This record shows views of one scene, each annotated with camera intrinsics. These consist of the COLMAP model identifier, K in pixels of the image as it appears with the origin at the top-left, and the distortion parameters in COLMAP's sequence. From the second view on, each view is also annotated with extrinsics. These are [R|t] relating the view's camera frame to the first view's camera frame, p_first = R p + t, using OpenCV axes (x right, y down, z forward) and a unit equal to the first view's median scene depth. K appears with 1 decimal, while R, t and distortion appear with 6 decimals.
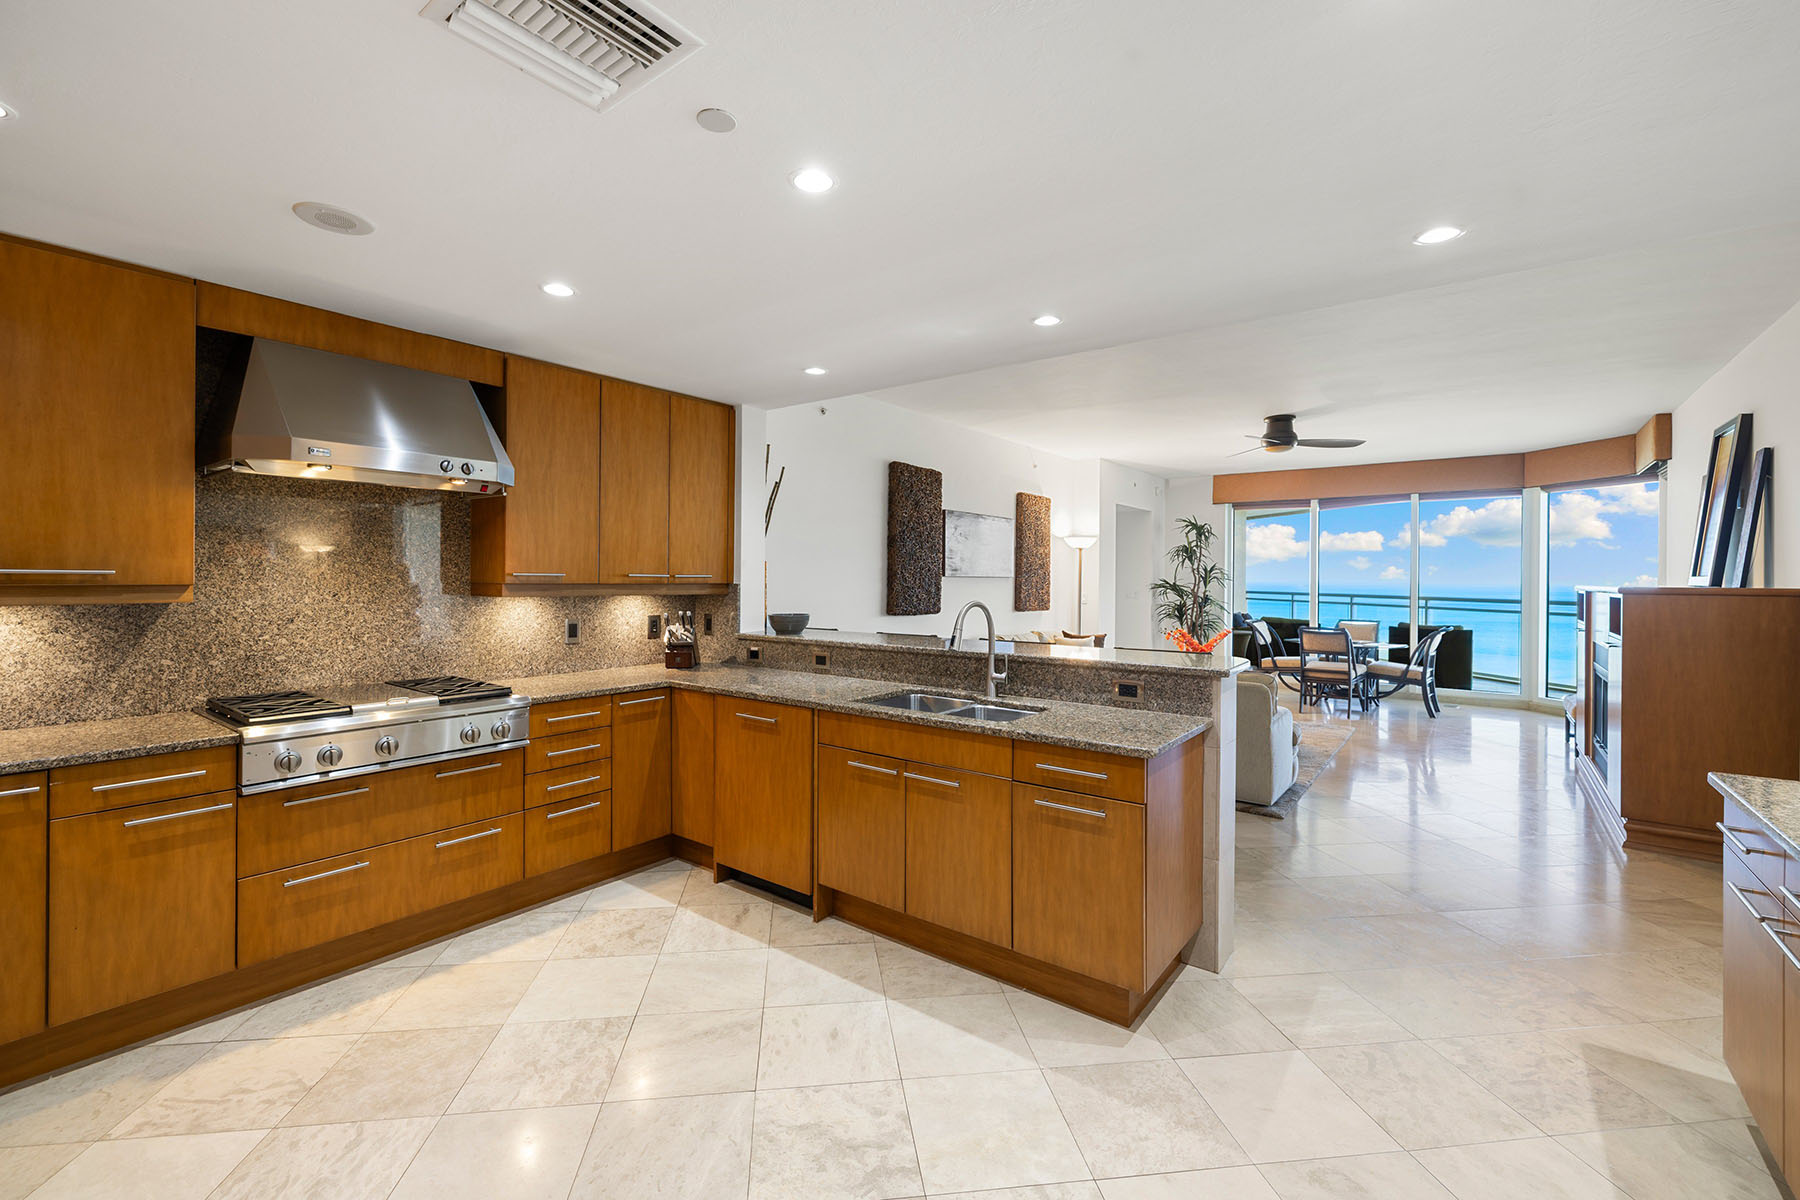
lens RADIAL K [[760.9, 0, 898.3], [0, 760.9, 580.3], [0, 0, 1]] dist [0.000744, -0.000036]
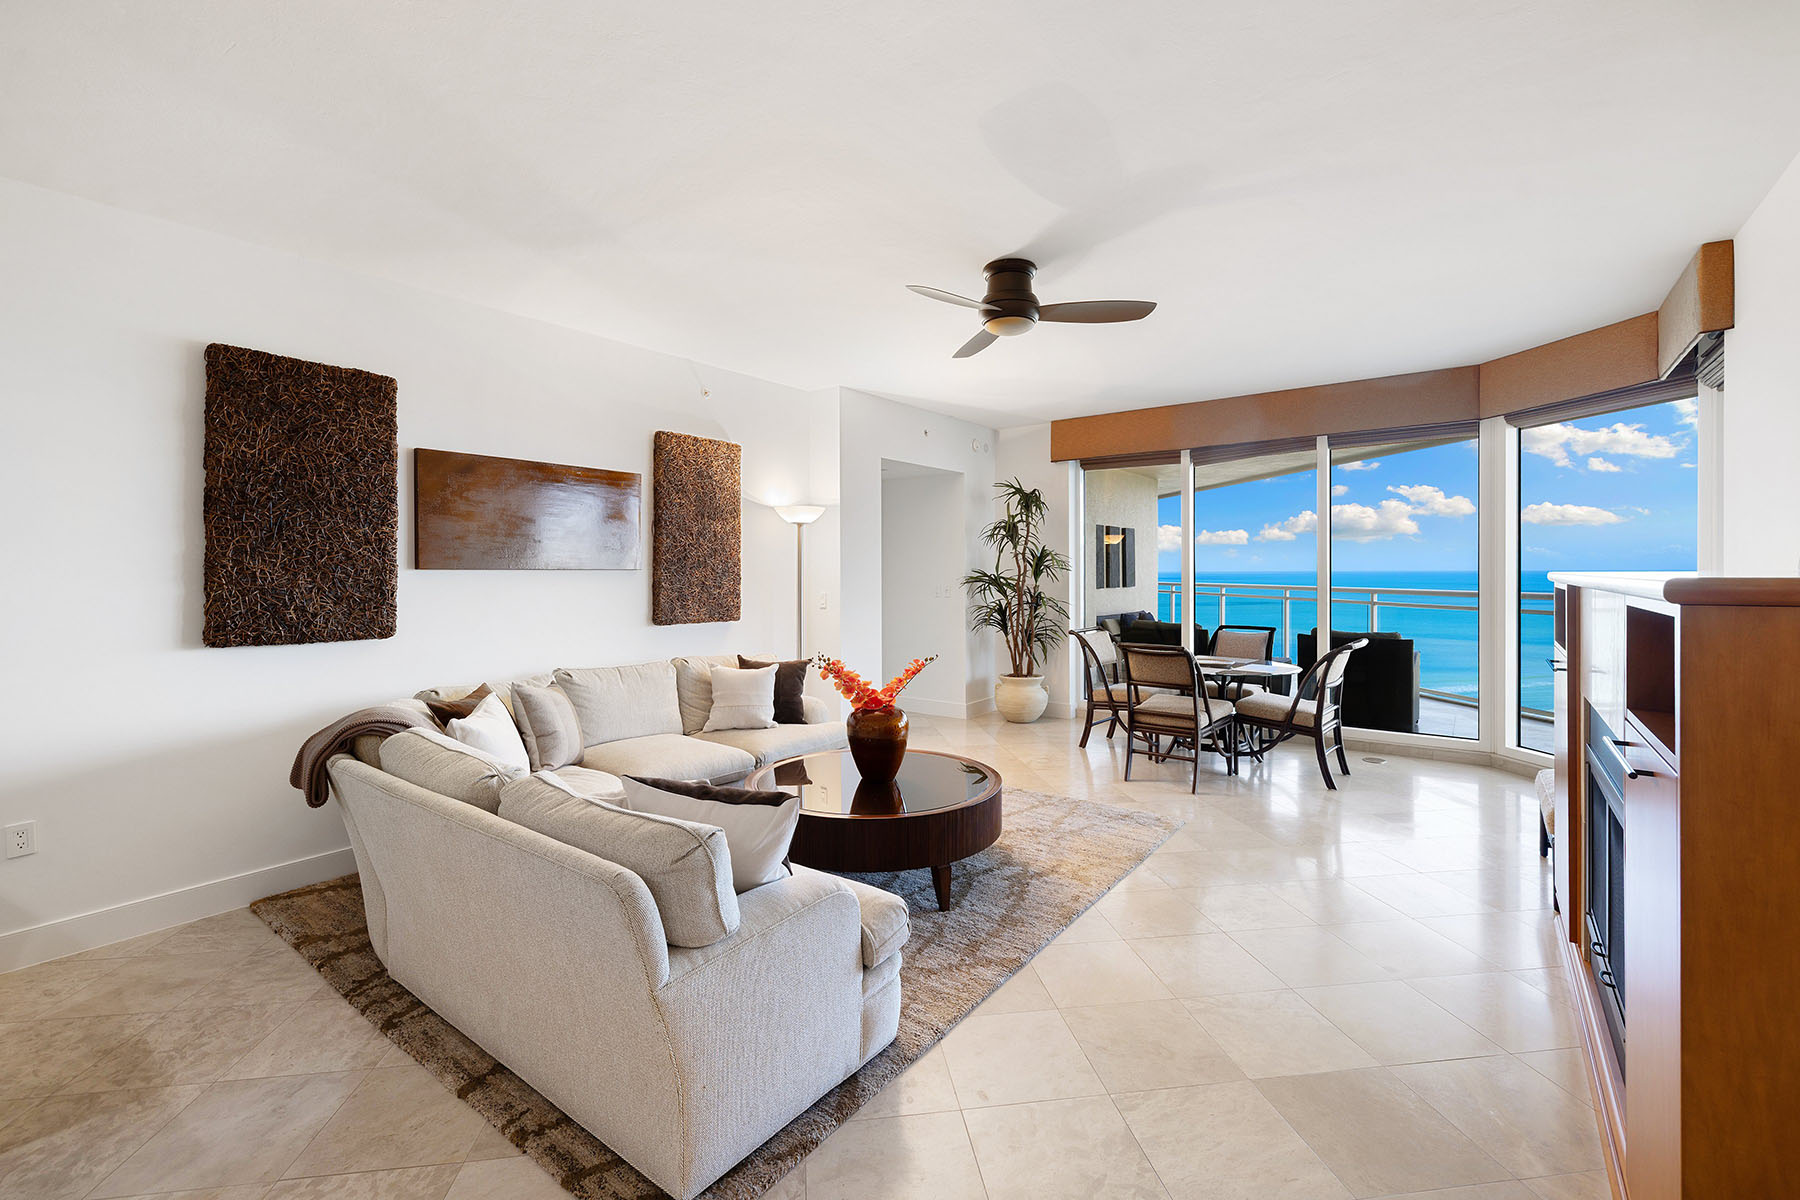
lens RADIAL K [[760.9, 0, 898.3], [0, 760.9, 580.3], [0, 0, 1]] dist [0.000744, -0.000036]
pose [[0.999943, -0.010517, -0.001821, 0.333039], [0.010531, 0.999918, 0.007315, 0.002695], [0.001744, -0.007334, 0.999972, 0.360300]]
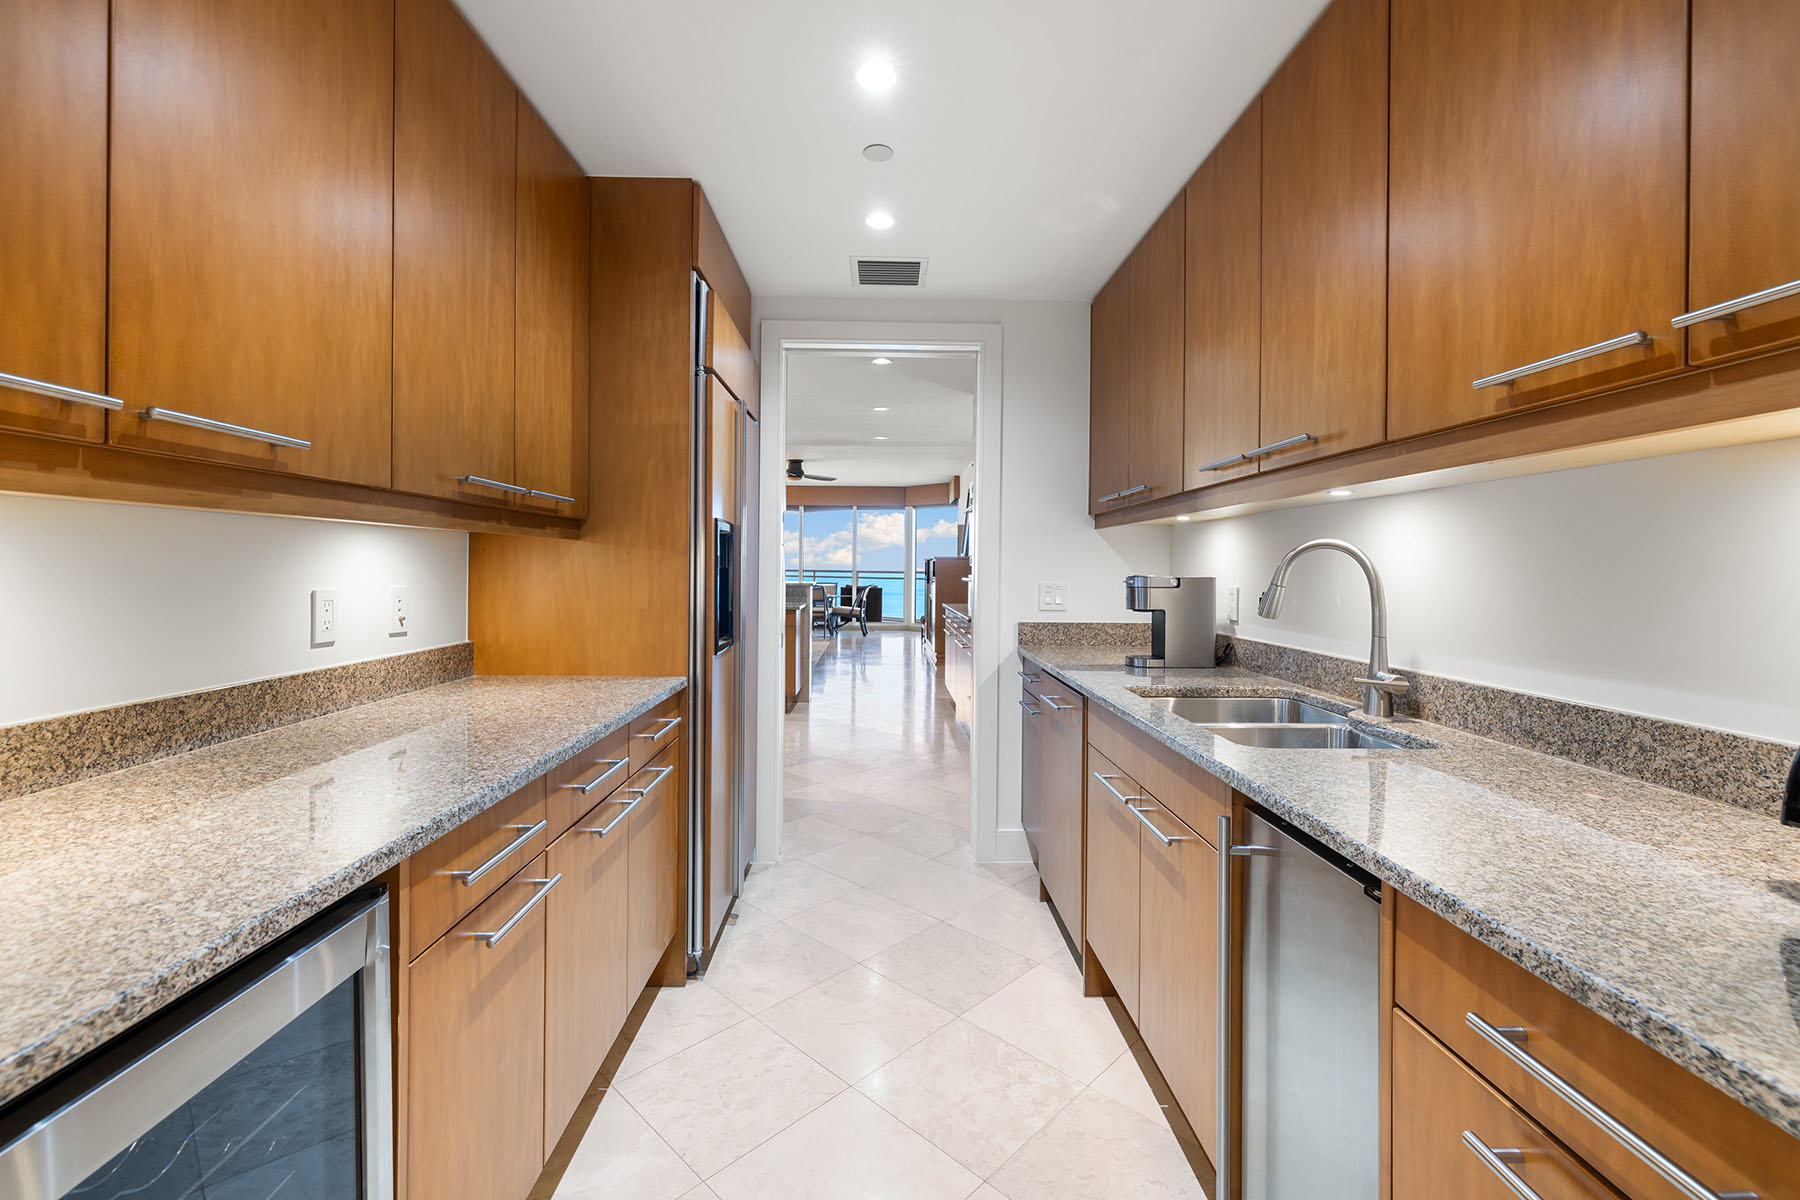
lens RADIAL K [[760.9, 0, 898.3], [0, 760.9, 580.3], [0, 0, 1]] dist [0.000744, -0.000036]
pose [[0.780796, -0.008587, 0.624727, -0.311333], [-0.003579, 0.999828, 0.018217, 0.019028], [-0.624776, -0.016460, 0.780631, -0.390019]]
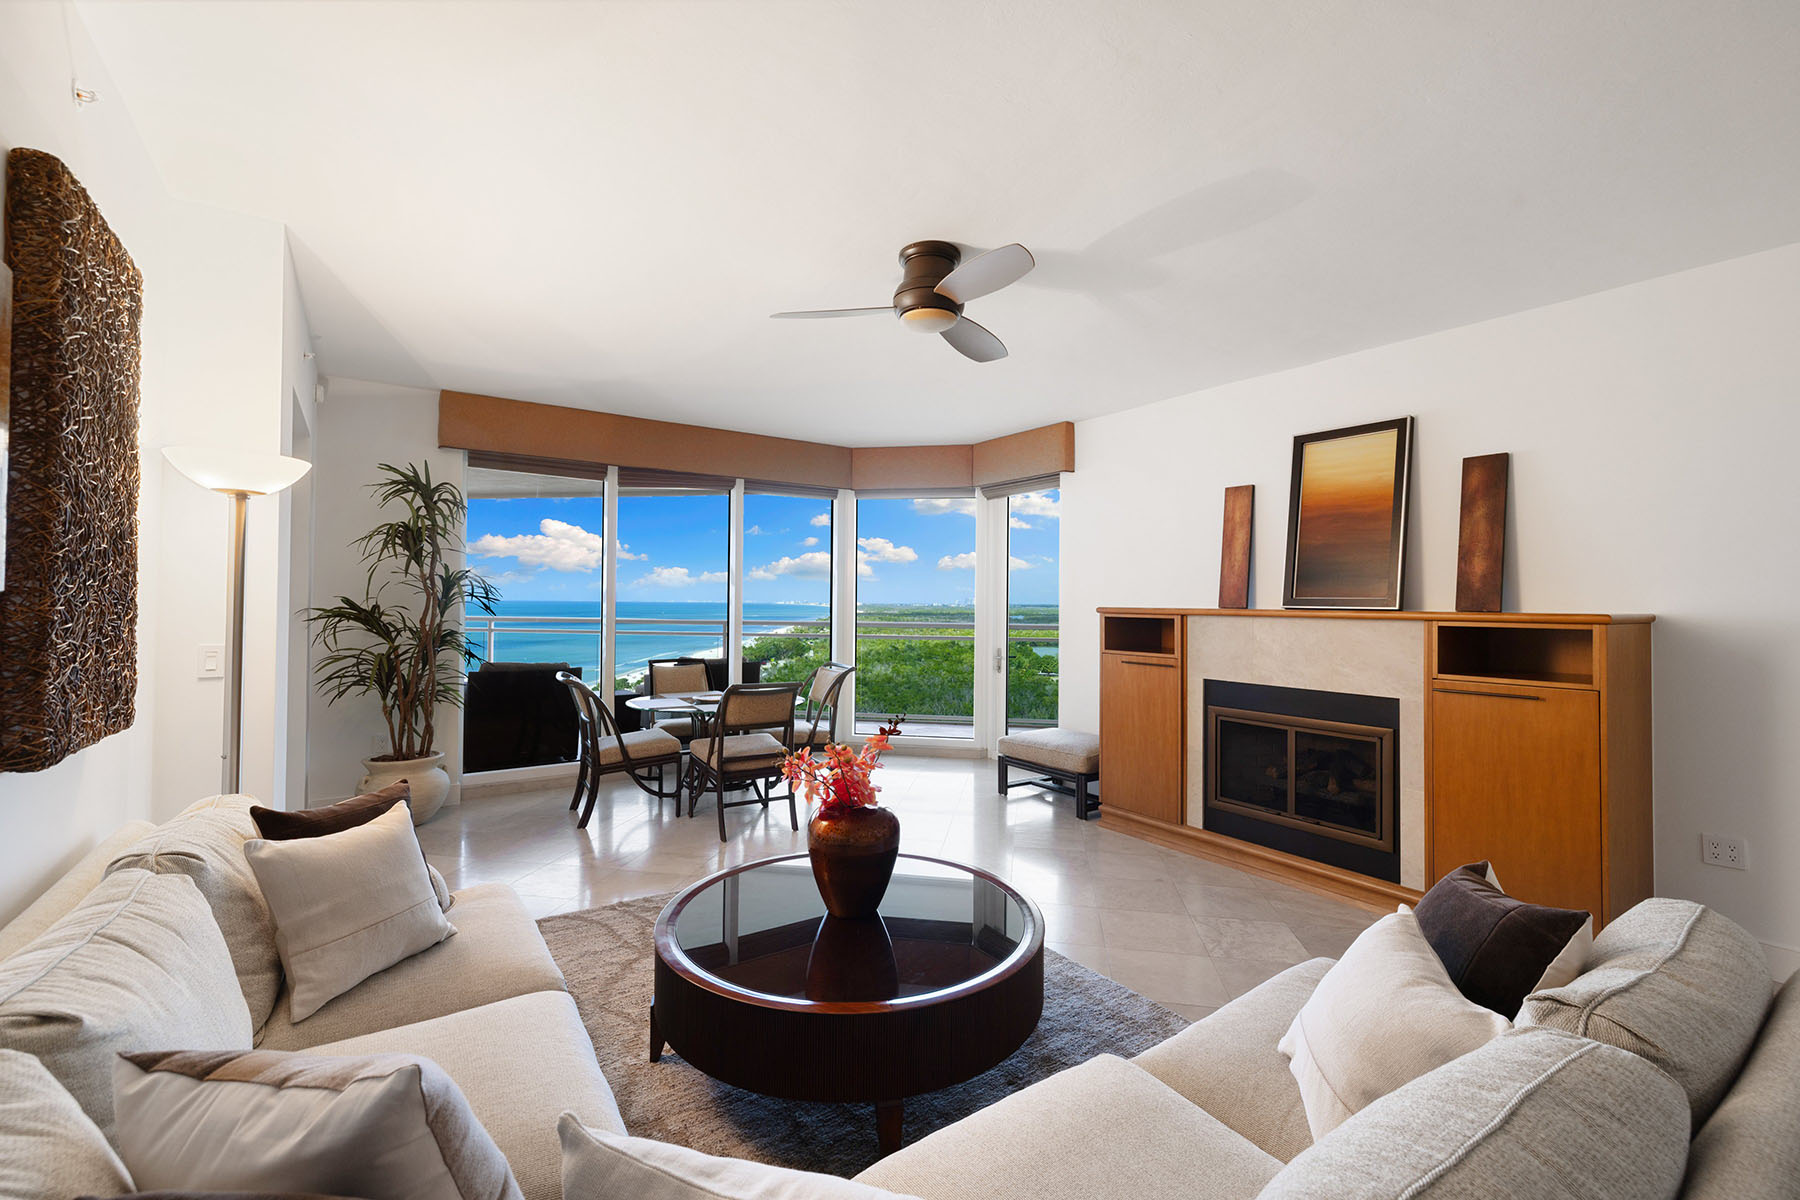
lens RADIAL K [[760.9, 0, 898.3], [0, 760.9, 580.3], [0, 0, 1]] dist [0.000744, -0.000036]
pose [[0.330466, 0.021100, 0.943582, 0.047087], [0.002633, 0.999726, -0.023278, -0.001049], [-0.943814, 0.010177, 0.330319, 0.674461]]
